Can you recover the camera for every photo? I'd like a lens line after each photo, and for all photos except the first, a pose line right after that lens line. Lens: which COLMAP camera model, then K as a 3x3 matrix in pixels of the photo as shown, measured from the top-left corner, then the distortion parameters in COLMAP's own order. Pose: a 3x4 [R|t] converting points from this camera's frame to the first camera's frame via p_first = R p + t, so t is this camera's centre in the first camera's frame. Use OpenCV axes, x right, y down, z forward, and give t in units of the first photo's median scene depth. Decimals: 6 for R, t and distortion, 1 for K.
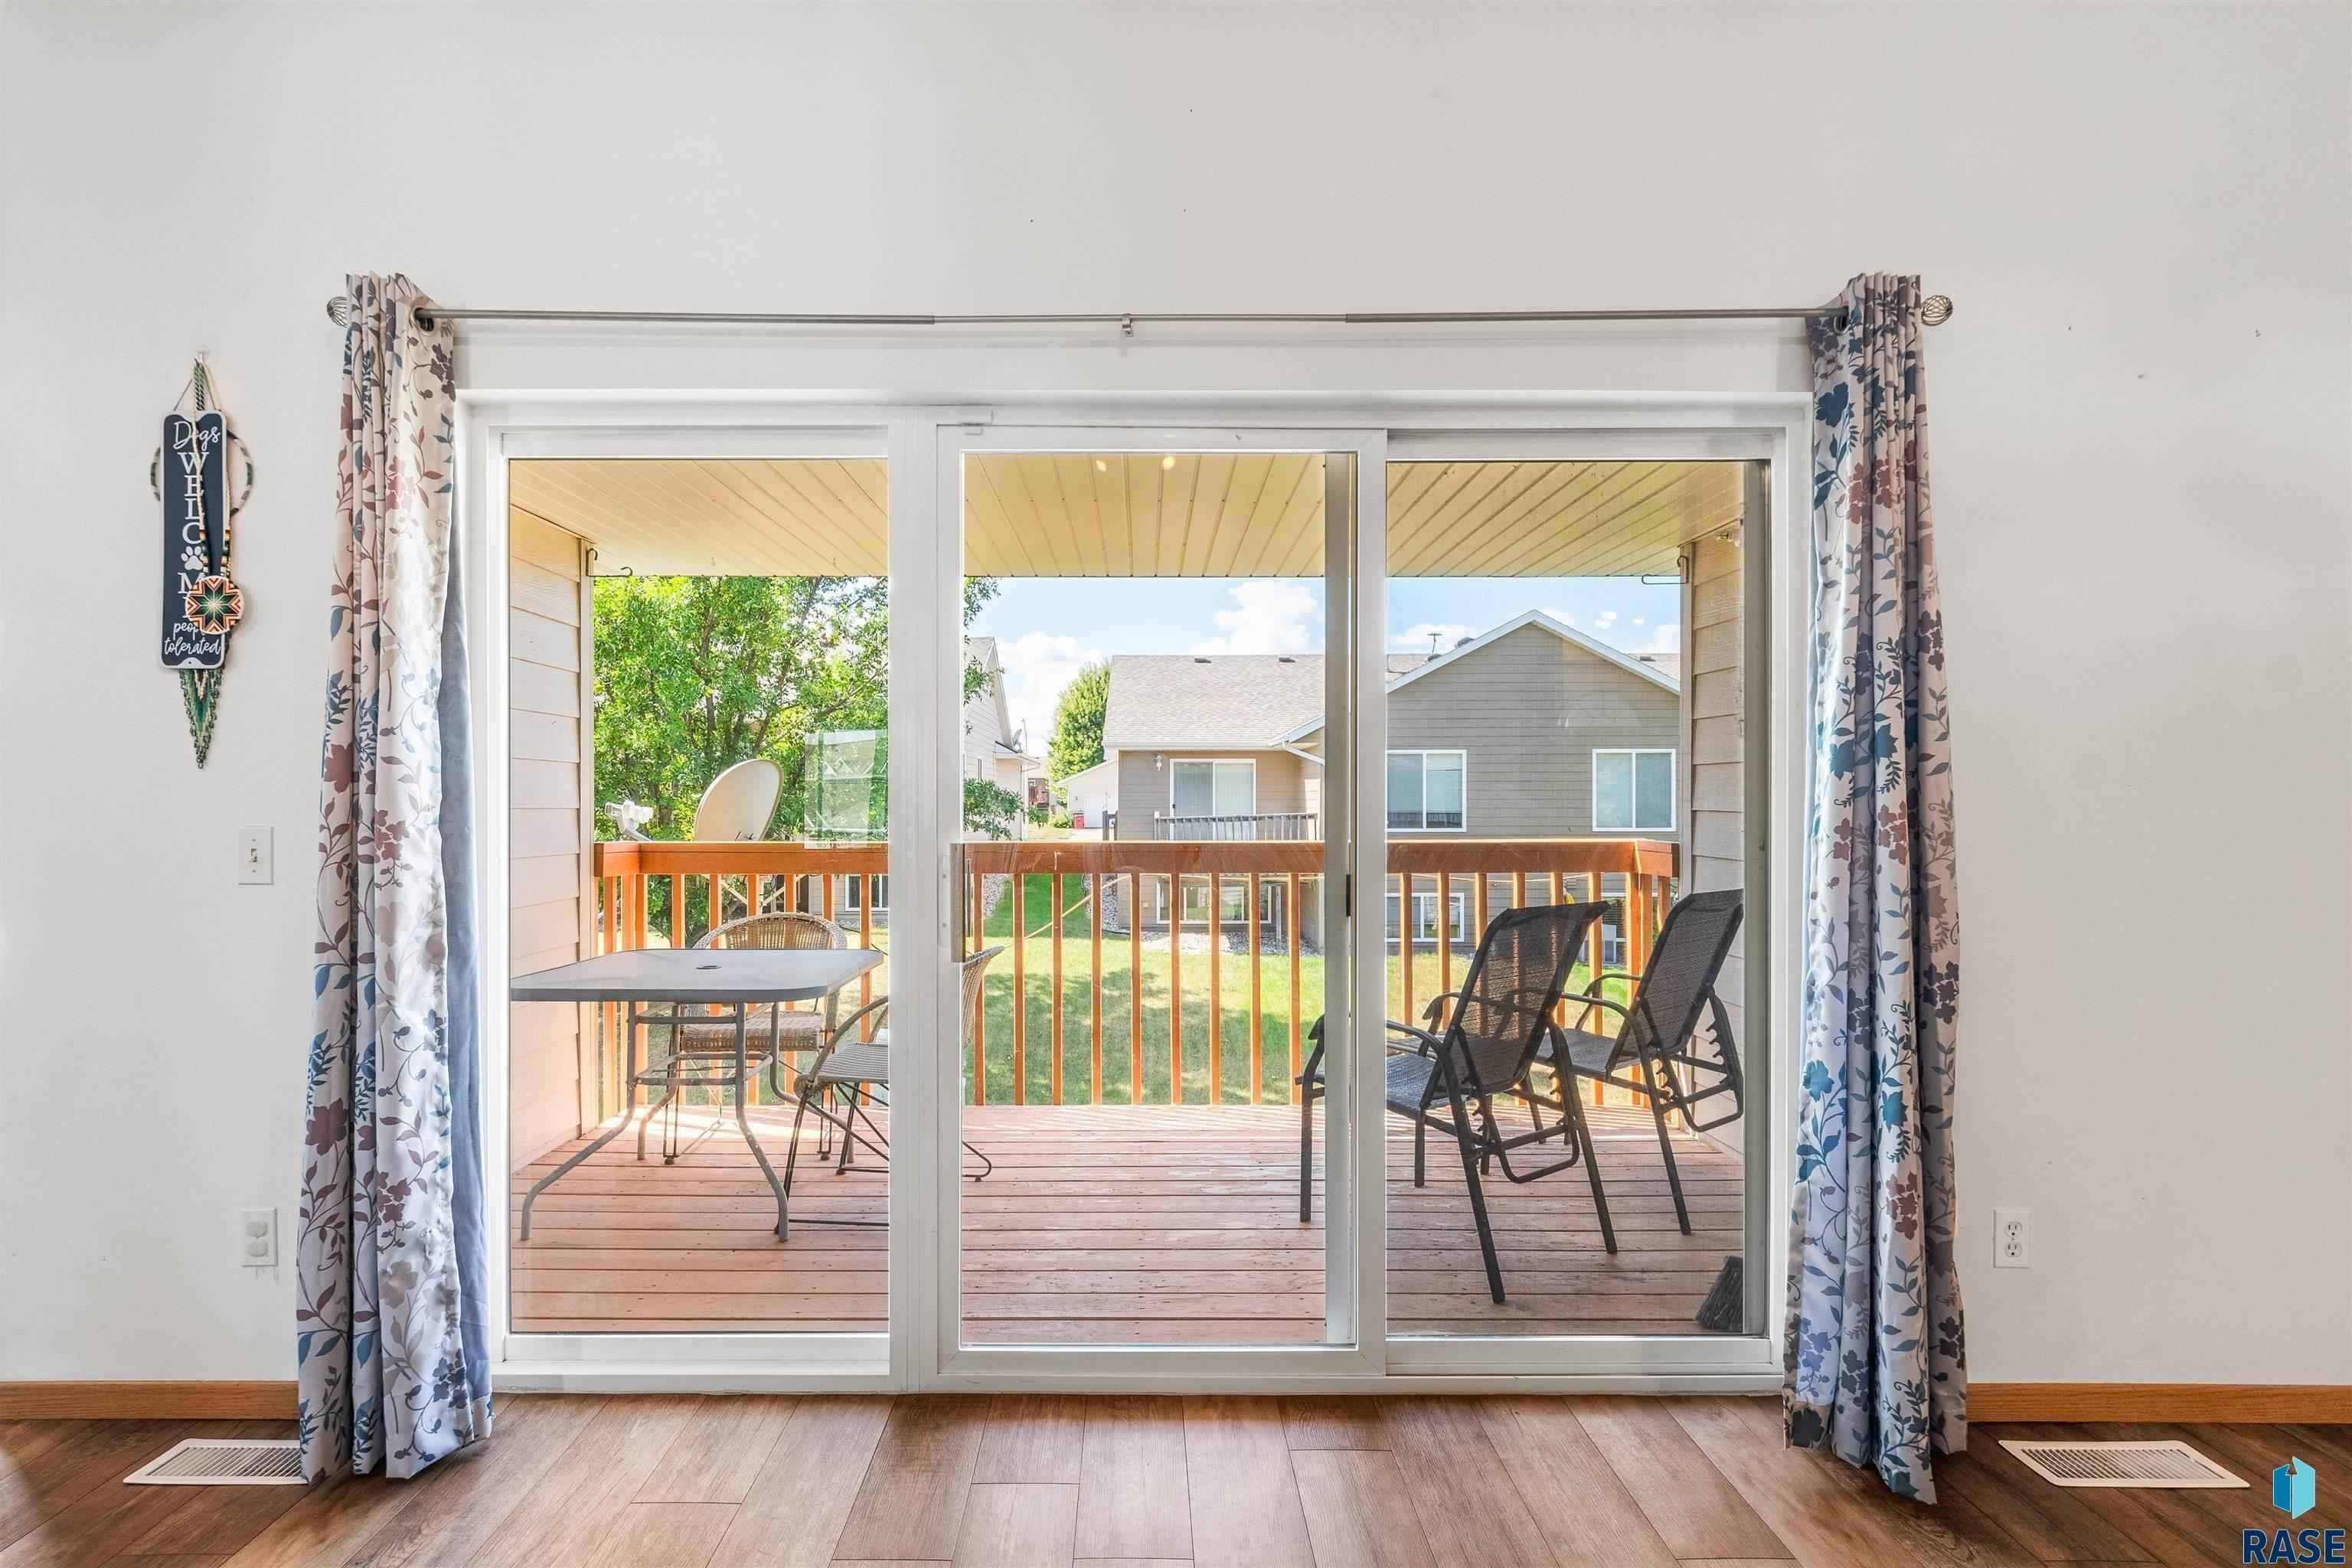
lens RADIAL K [[1122.3, 0, 1139.1], [0, 1122.3, 803.6], [0, 0, 1]] dist [-0.009125, -0.000355]
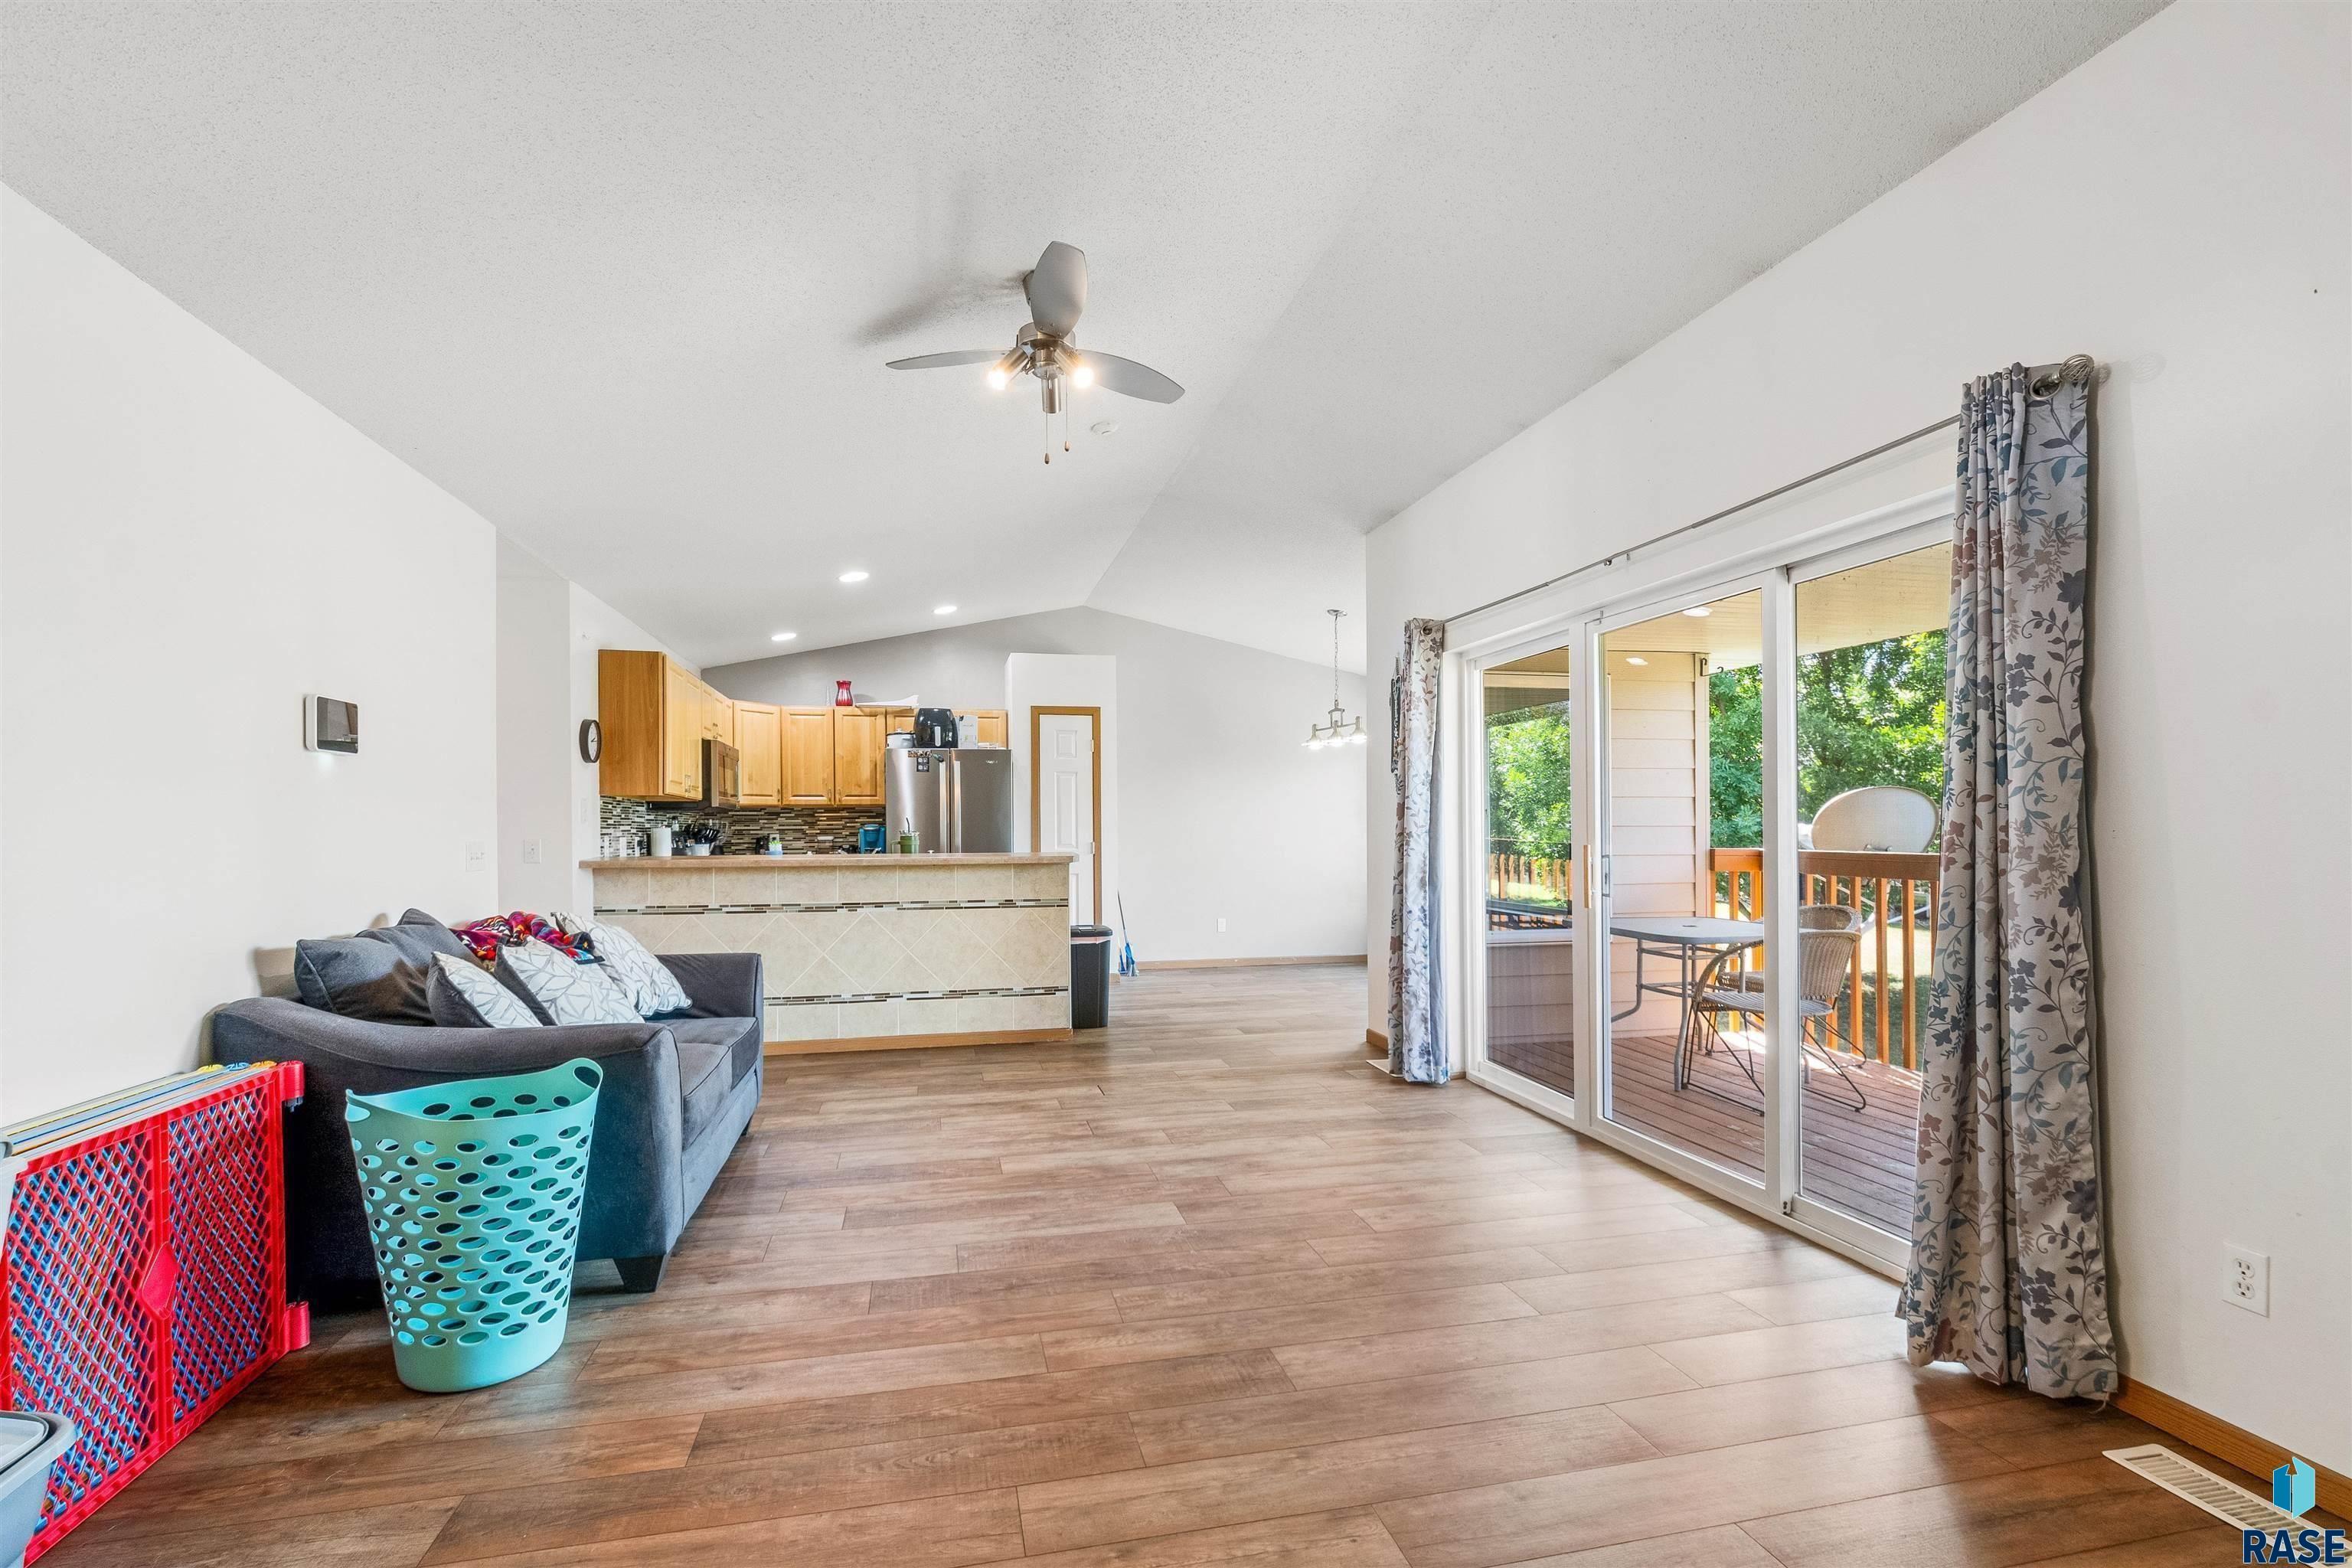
lens RADIAL K [[1042.7, 0, 1167.0], [0, 1042.7, 834.7], [0, 0, 1]] dist [0.001271, -0.004897]
pose [[0.227352, 0.007919, -0.973781, 1.501979], [0.004361, 0.999949, 0.009150, -0.001182], [0.973803, -0.006326, 0.227305, -0.101257]]
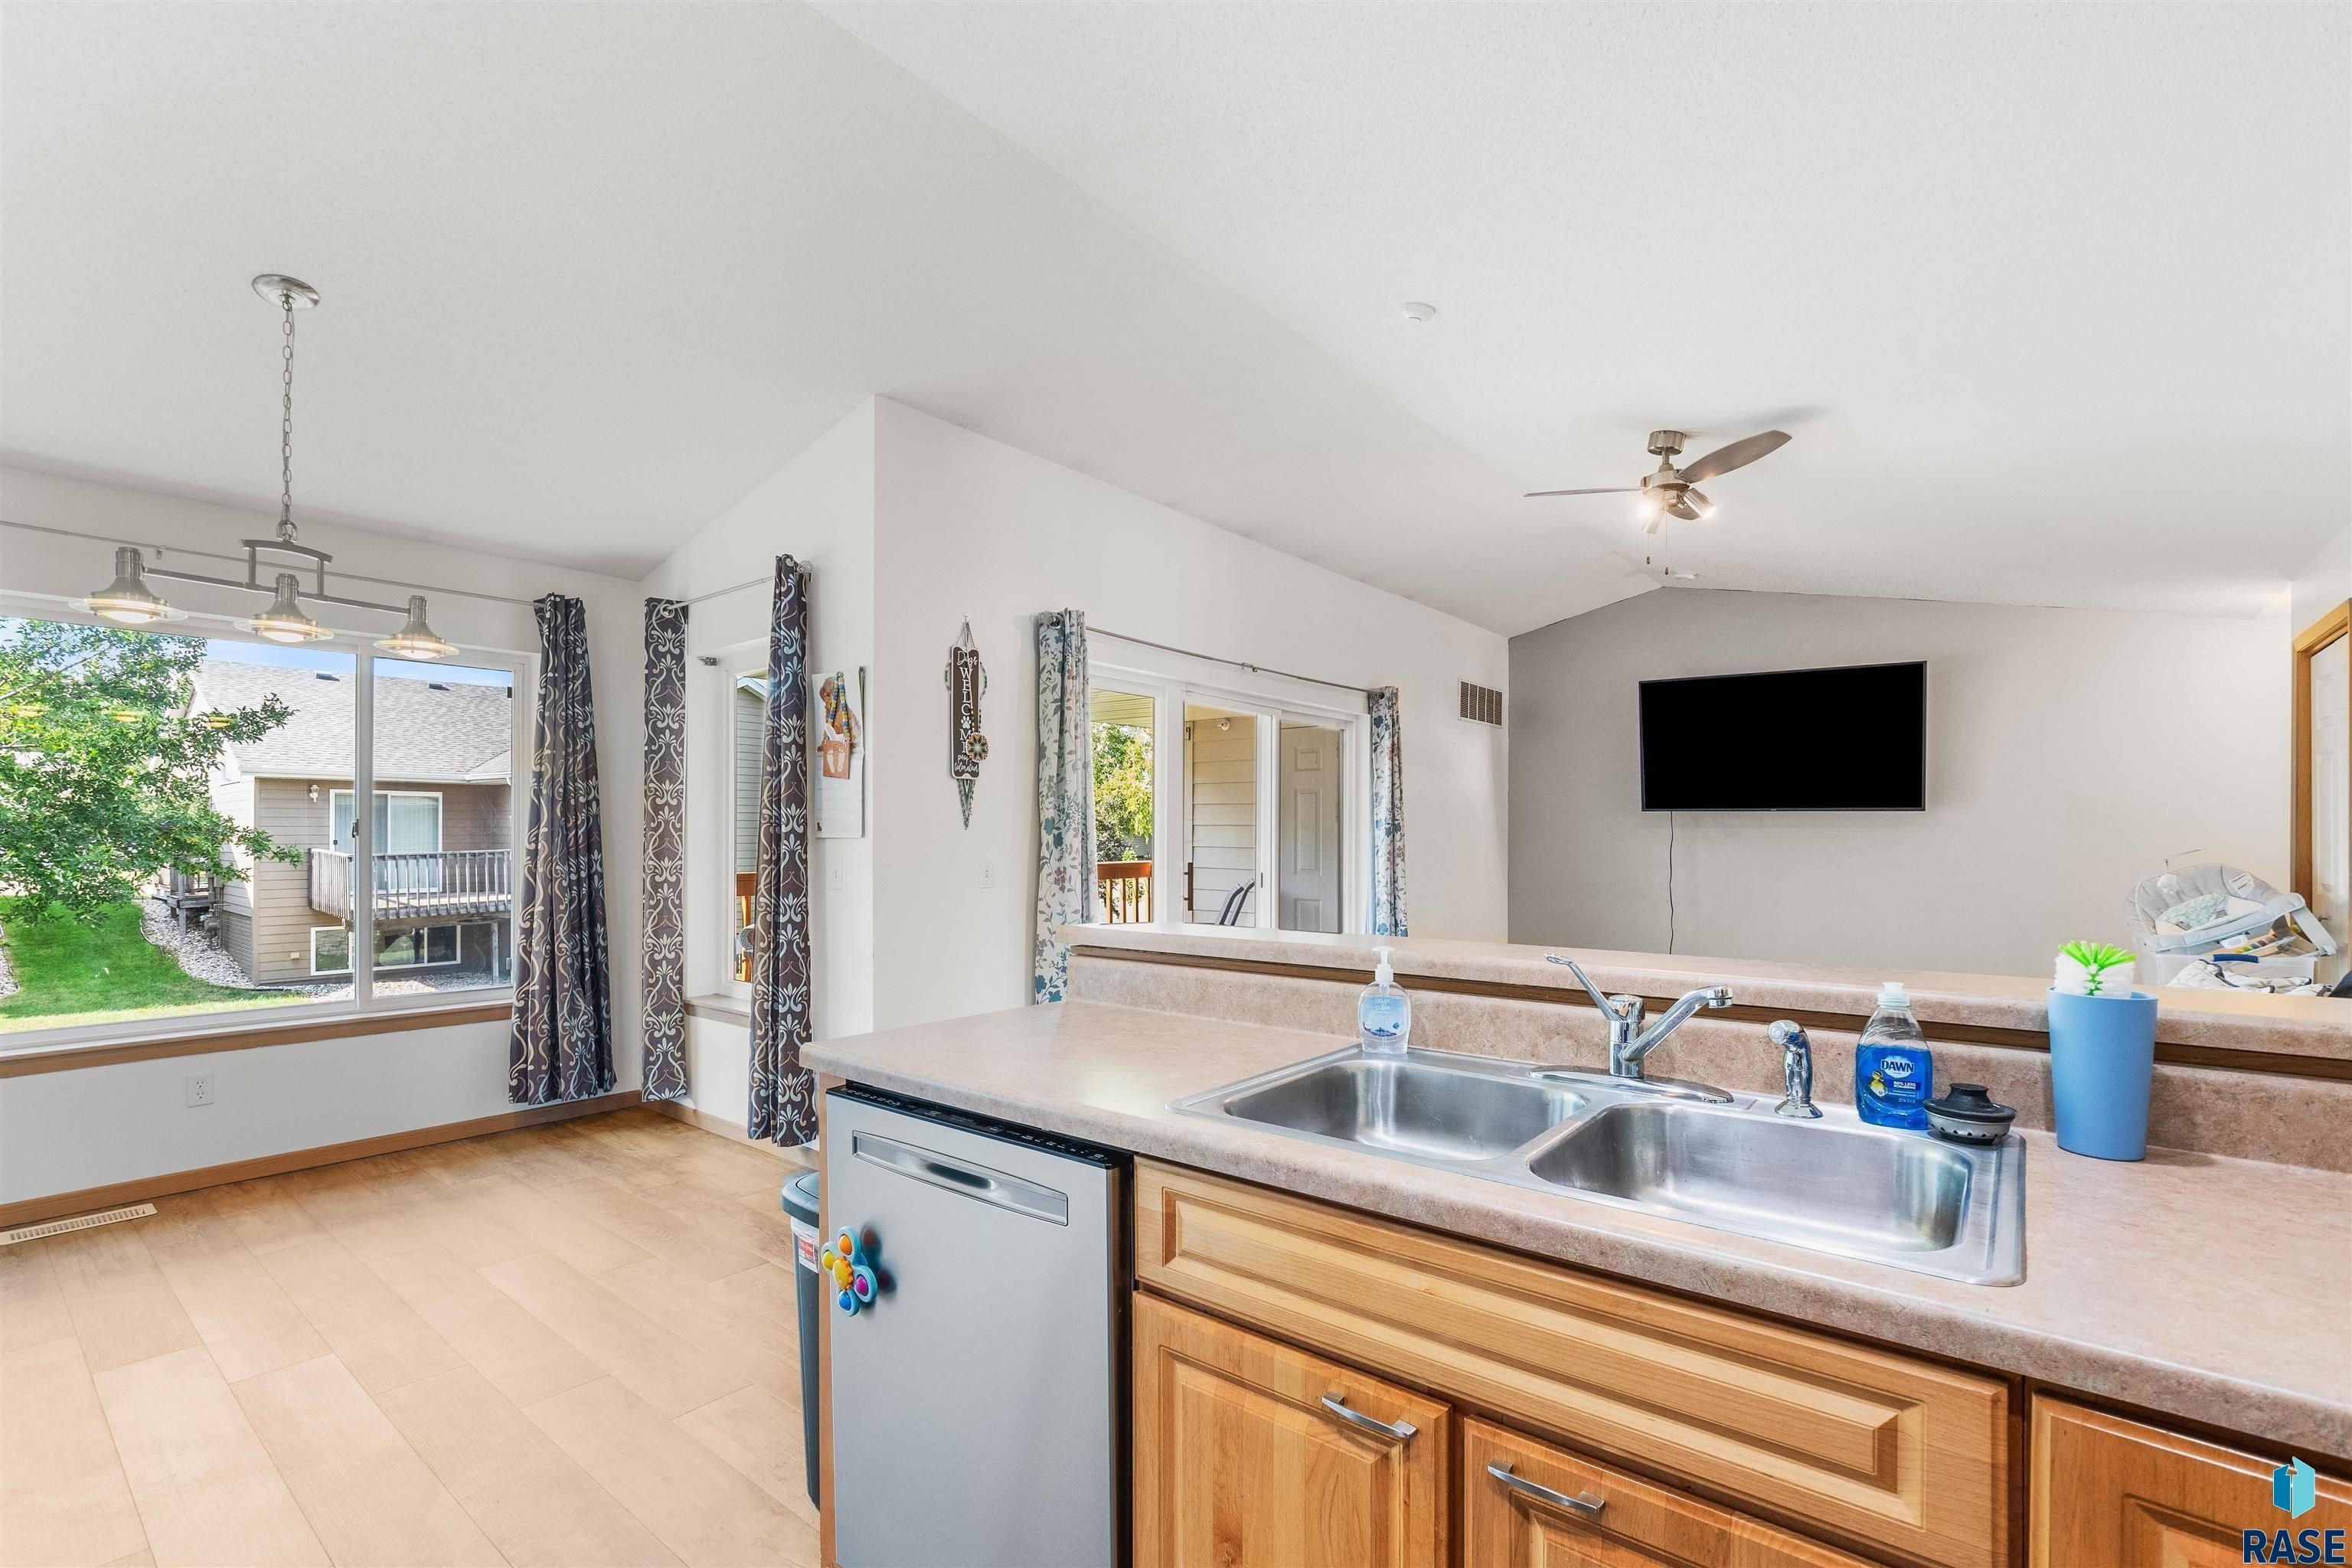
lens RADIAL K [[1042.7, 0, 1167.0], [0, 1042.7, 834.7], [0, 0, 1]] dist [0.001271, -0.004897]
pose [[0.635165, 0.004446, 0.772364, -2.112158], [-0.001796, 0.999989, -0.004279, -0.016759], [-0.772375, 0.001331, 0.635166, -0.447355]]
